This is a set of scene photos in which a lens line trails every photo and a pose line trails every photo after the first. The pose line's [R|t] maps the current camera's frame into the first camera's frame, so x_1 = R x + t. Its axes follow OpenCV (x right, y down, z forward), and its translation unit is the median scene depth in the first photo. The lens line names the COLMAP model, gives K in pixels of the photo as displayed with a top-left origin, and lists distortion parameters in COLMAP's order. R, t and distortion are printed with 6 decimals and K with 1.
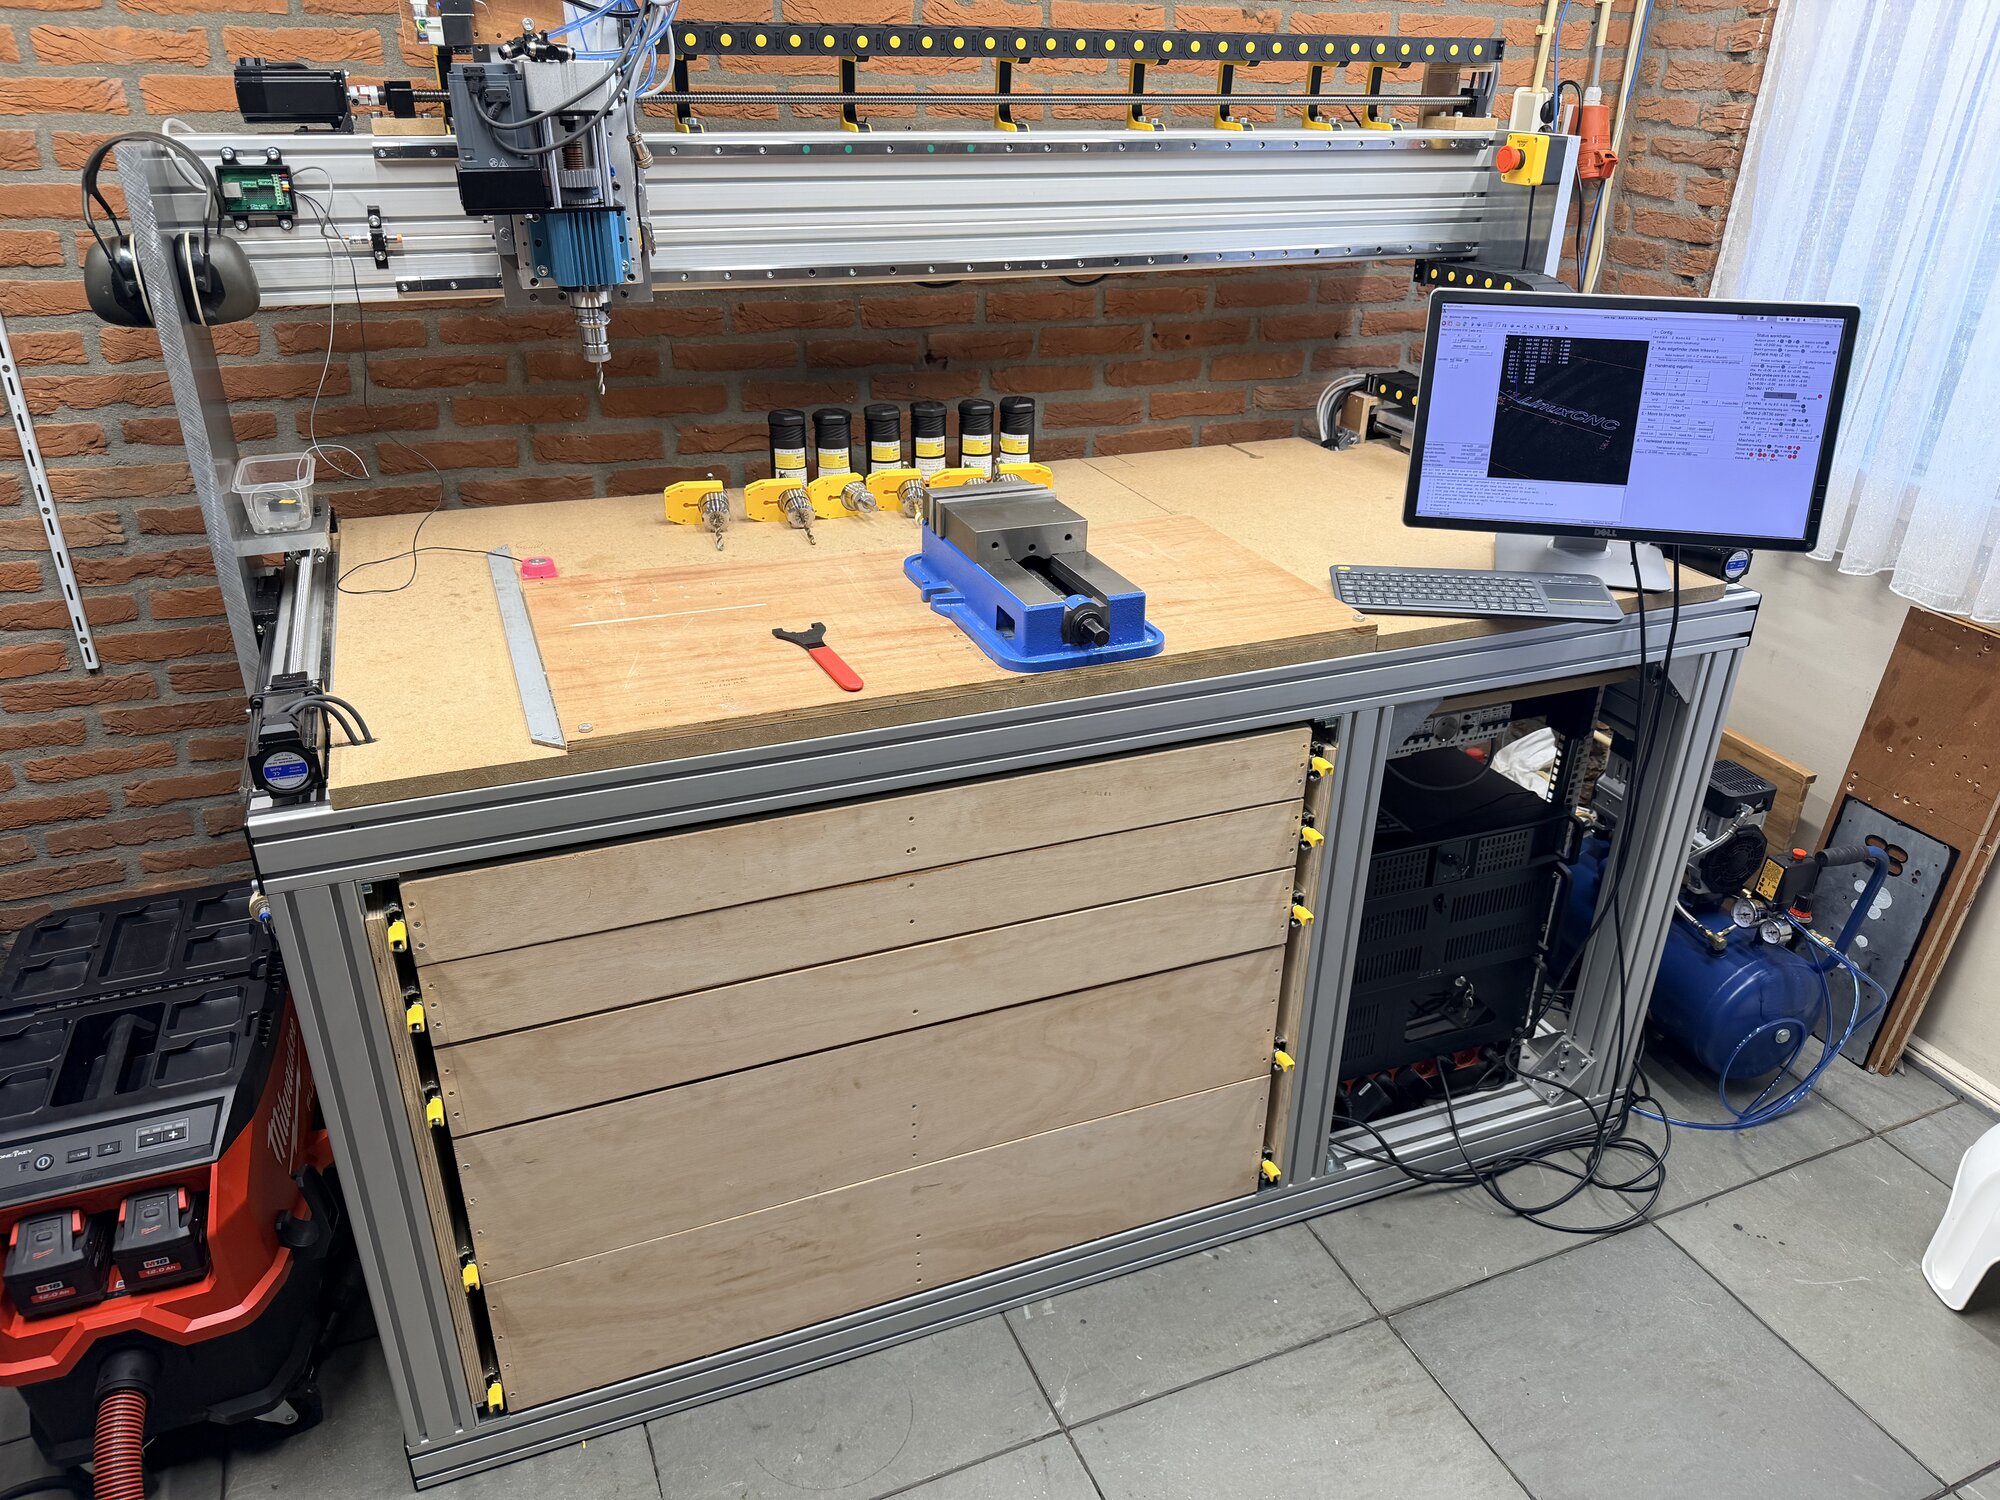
lens RADIAL K [[1423.0, 0, 1000.0], [0, 1423.0, 750.0], [0, 0, 1]] dist [-0.008628, 0.004119]
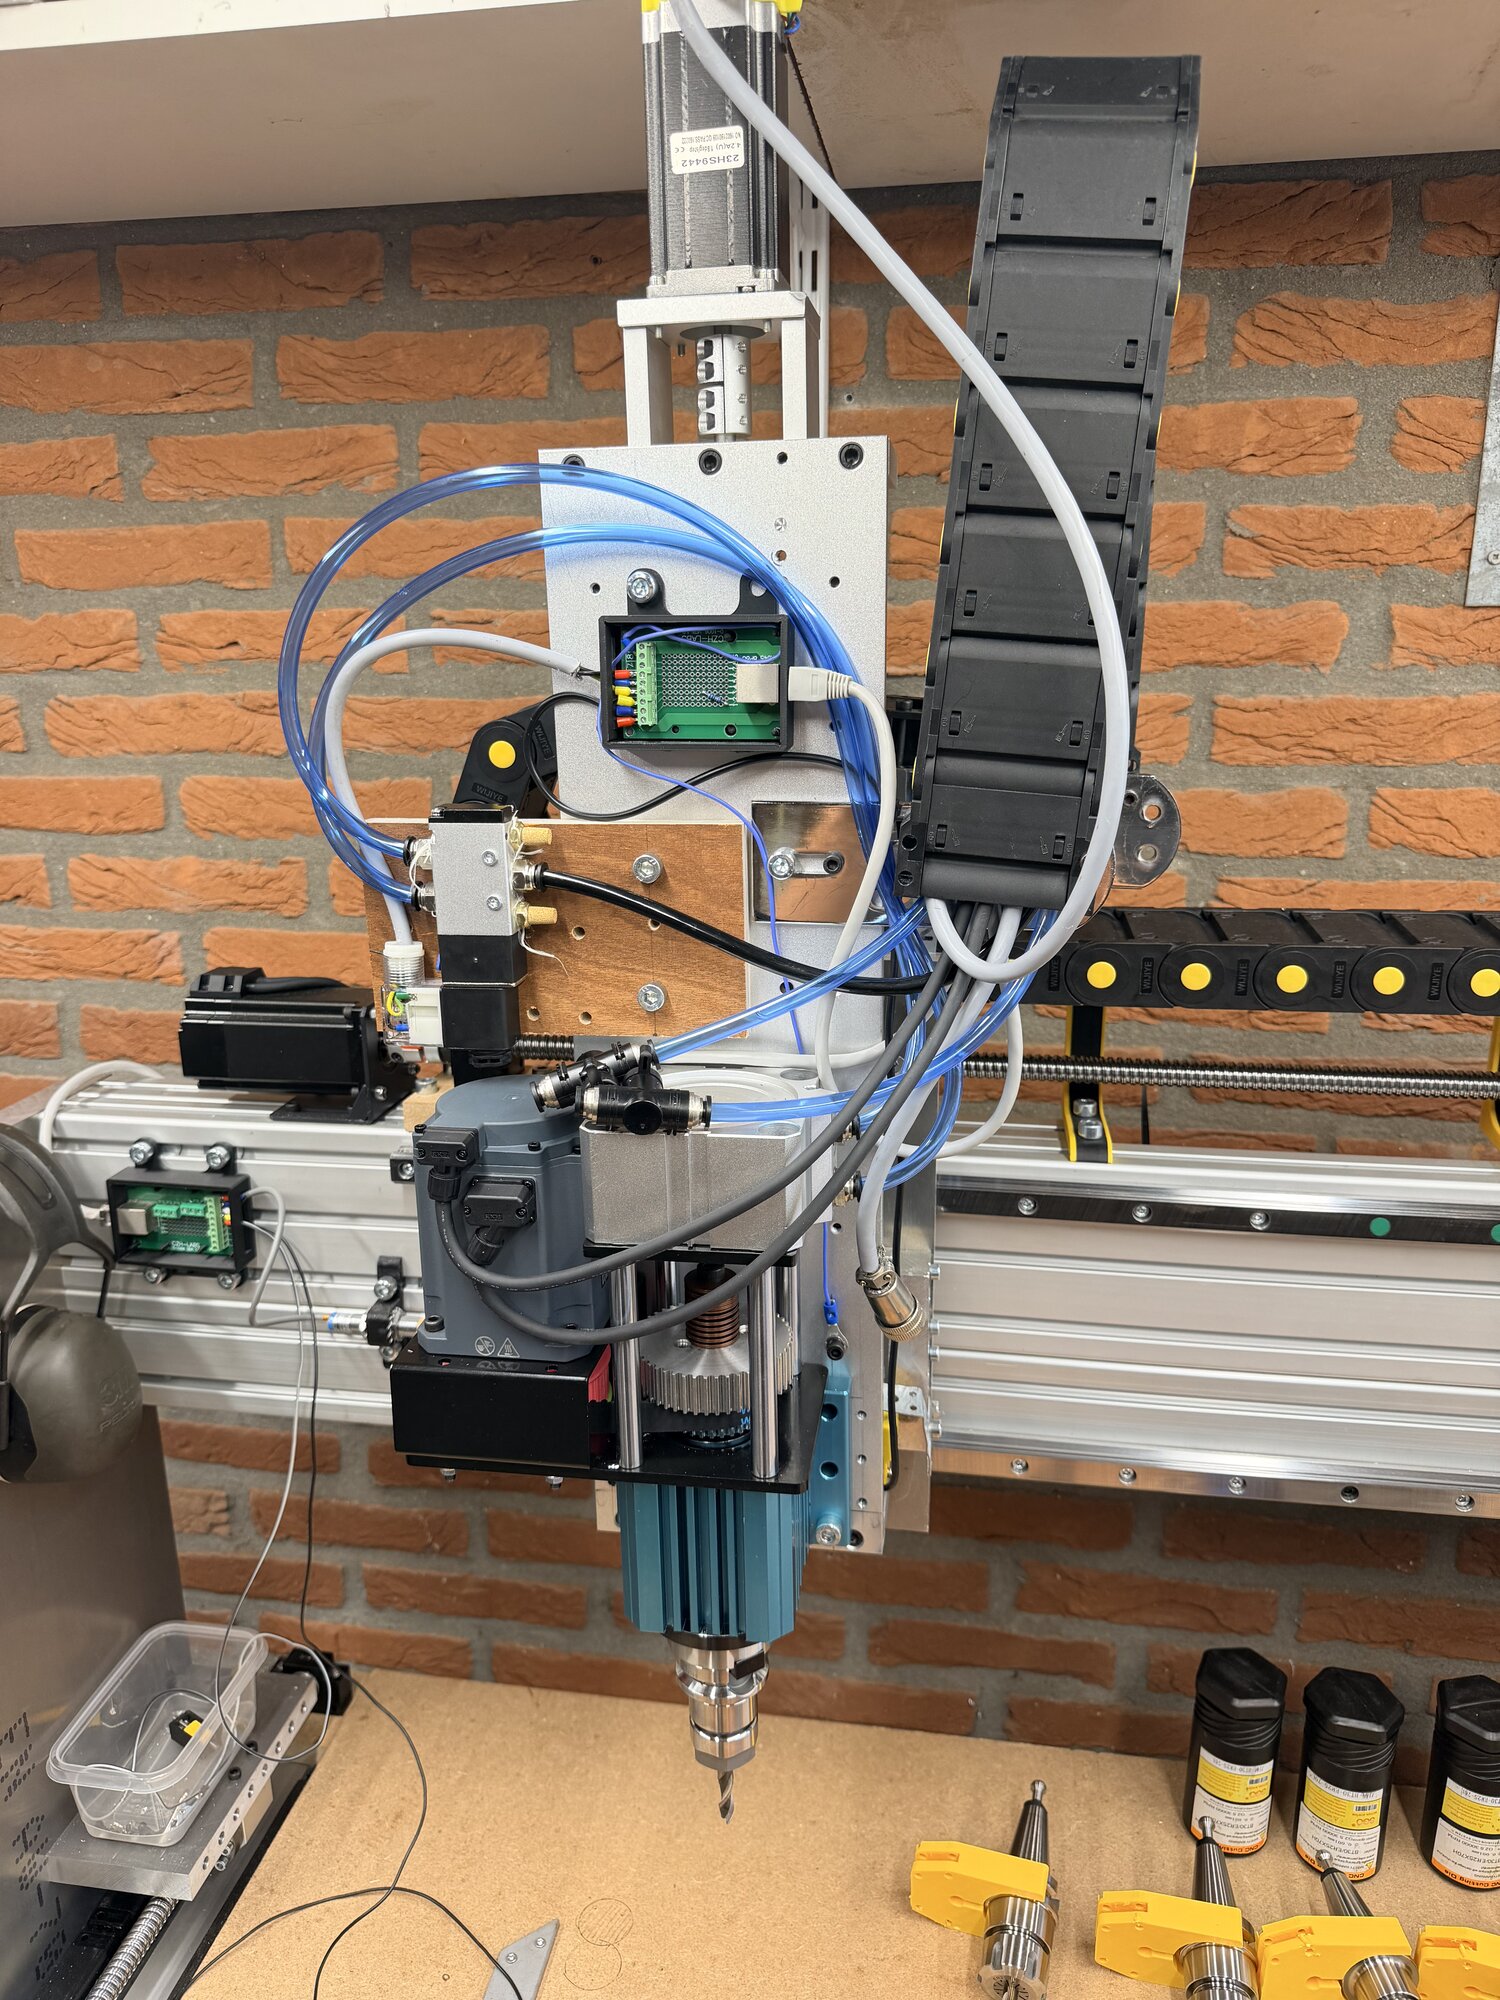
lens RADIAL K [[1423.0, 0, 750.0], [0, 1423.0, 1000.0], [0, 0, 1]] dist [-0.008628, 0.004119]
pose [[0.855870, 0.111896, -0.504942, -0.072365], [-0.213684, 0.965594, -0.148215, -0.298849], [0.470984, 0.234751, 0.850333, 0.442557]]
